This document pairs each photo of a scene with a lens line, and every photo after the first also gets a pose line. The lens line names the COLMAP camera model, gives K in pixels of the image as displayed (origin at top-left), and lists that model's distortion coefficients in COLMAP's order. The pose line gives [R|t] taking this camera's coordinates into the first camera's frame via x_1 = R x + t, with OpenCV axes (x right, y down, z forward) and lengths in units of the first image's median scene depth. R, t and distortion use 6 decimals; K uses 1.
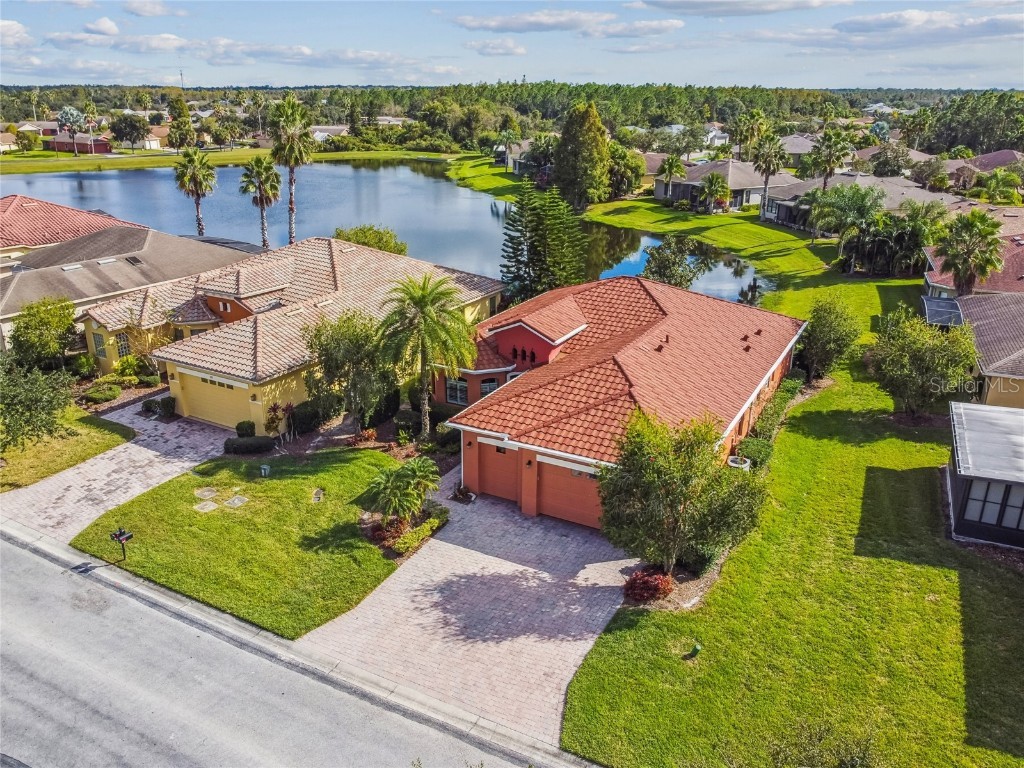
lens RADIAL K [[807.7, 0, 510.4], [0, 807.7, 388.4], [0, 0, 1]] dist [-0.009493, 0.002382]
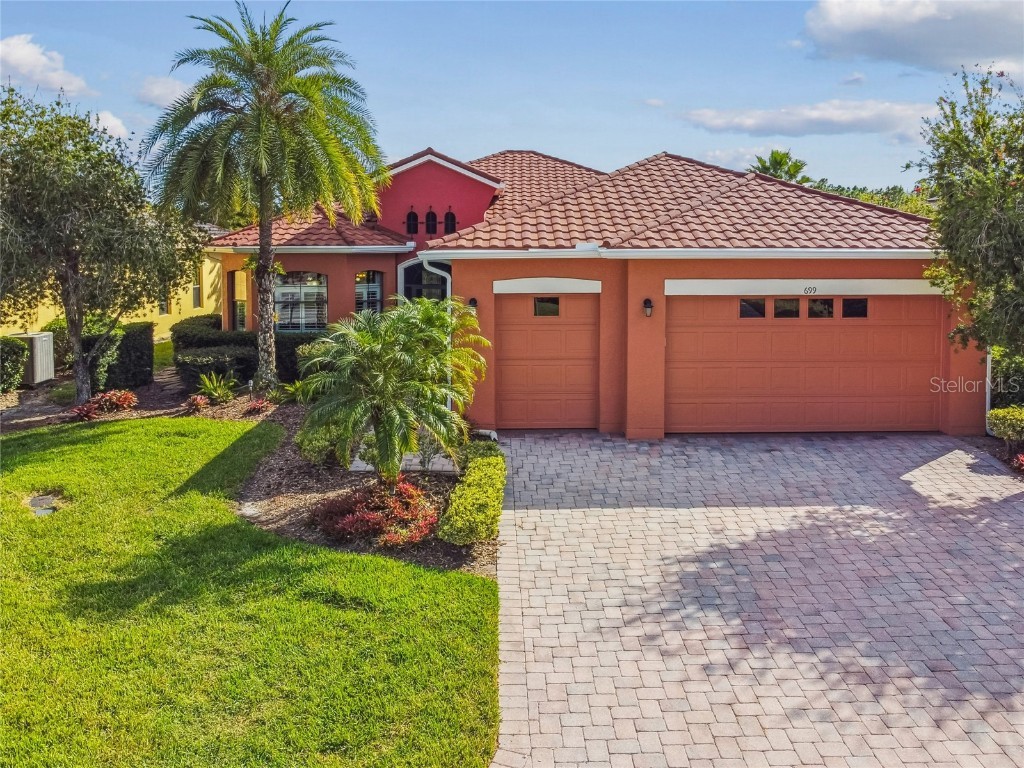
lens RADIAL K [[826.0, 0, 530.8], [0, 826.0, 269.5], [0, 0, 1]] dist [-0.002641, -0.003417]
pose [[0.860848, -0.024757, 0.508260, -0.178979], [0.182544, 0.947360, -0.263033, 0.125597], [-0.474993, 0.319212, 0.820052, 0.458785]]
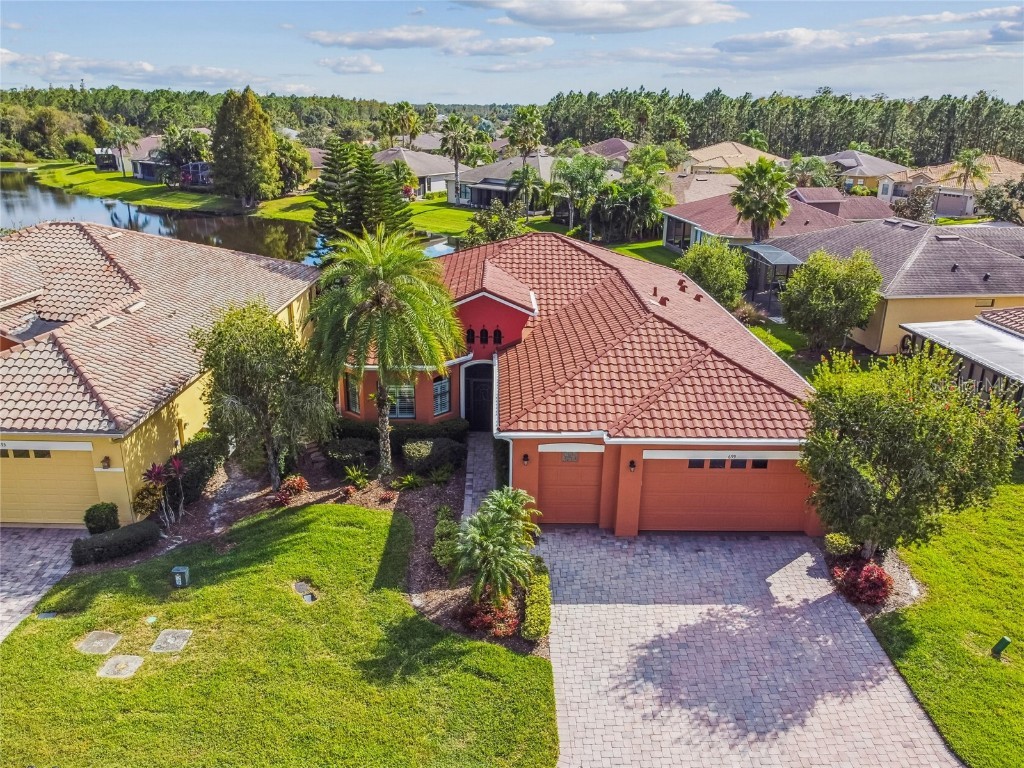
lens RADIAL K [[798.7, 0, 508.3], [0, 798.7, 385.2], [0, 0, 1]] dist [-0.004514, -0.001953]
pose [[0.873280, -0.155038, 0.461894, -0.272783], [0.163704, 0.986274, 0.021543, -0.007642], [-0.458894, 0.056800, 0.886673, 0.288879]]
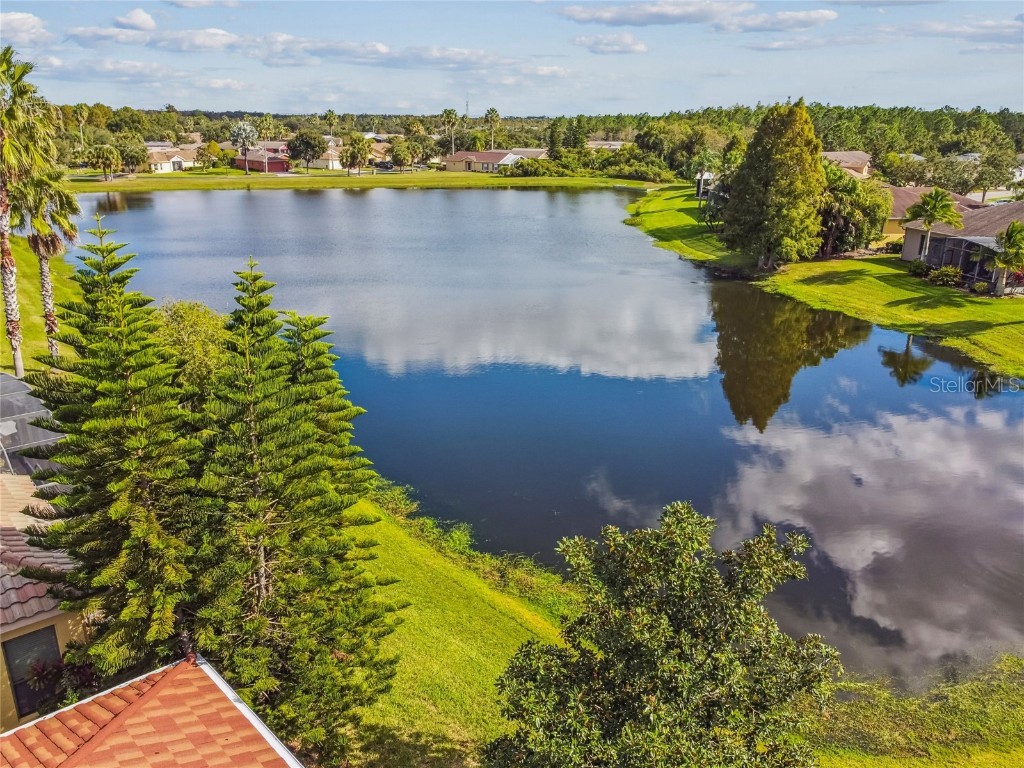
lens RADIAL K [[821.2, 0, 507.3], [0, 821.2, 388.5], [0, 0, 1]] dist [-0.008072, -0.004865]
pose [[0.947348, 0.101743, -0.303613, 0.265311], [-0.113891, 0.993238, -0.022528, -0.255262], [0.299268, 0.055920, 0.952529, 0.926666]]
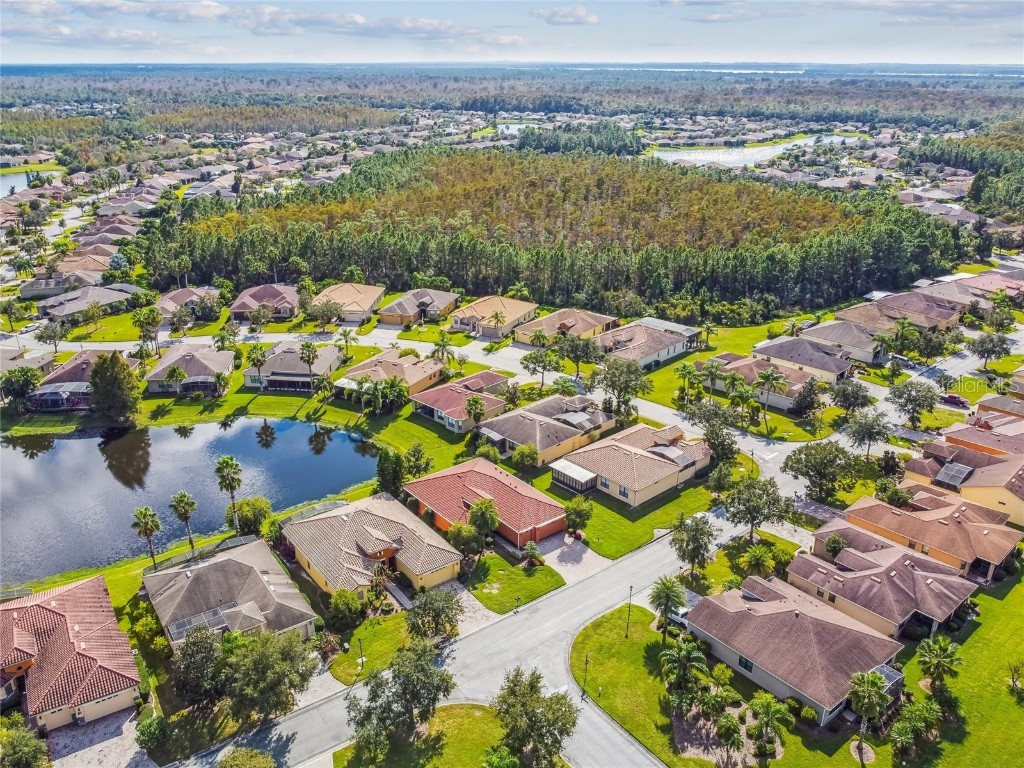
lens RADIAL K [[807.7, 0, 510.4], [0, 807.7, 388.4], [0, 0, 1]] dist [-0.009493, 0.002382]
pose [[0.393296, -0.349864, 0.850243, -2.153982], [0.320840, 0.918861, 0.229689, -1.018918], [-0.861615, 0.182456, 0.473635, -0.588301]]
